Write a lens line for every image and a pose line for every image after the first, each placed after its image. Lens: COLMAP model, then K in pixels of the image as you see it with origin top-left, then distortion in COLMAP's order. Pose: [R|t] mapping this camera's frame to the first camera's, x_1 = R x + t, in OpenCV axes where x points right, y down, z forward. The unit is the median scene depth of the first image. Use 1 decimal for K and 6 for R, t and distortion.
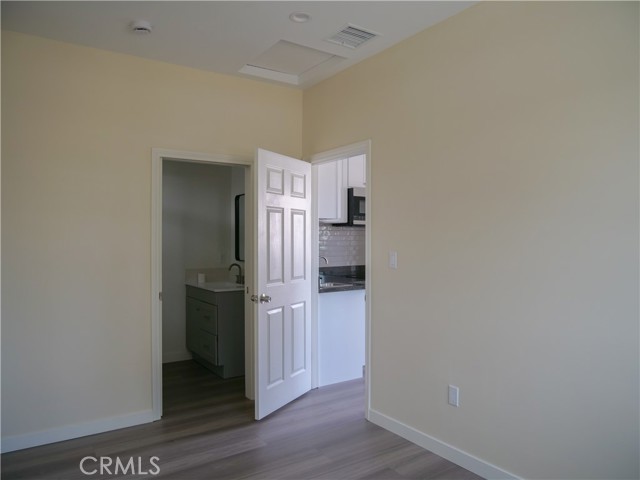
lens RADIAL K [[460.3, 0, 321.9], [0, 460.3, 242.6], [0, 0, 1]] dist [-0.036210, 0.001873]
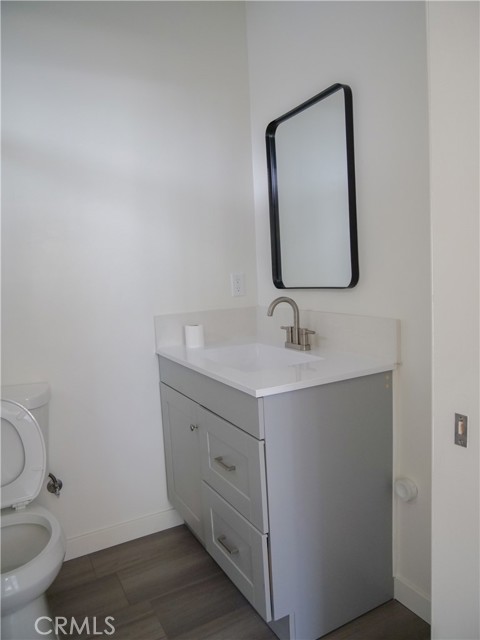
lens RADIAL K [[460.3, 0, 240.0], [0, 460.3, 320.0], [0, 0, 1]] dist [-0.036210, 0.001873]
pose [[0.993061, -0.040854, -0.110274, -0.179889], [0.050907, 0.994644, 0.089952, 0.028691], [0.106009, -0.094941, 0.989822, 0.615307]]
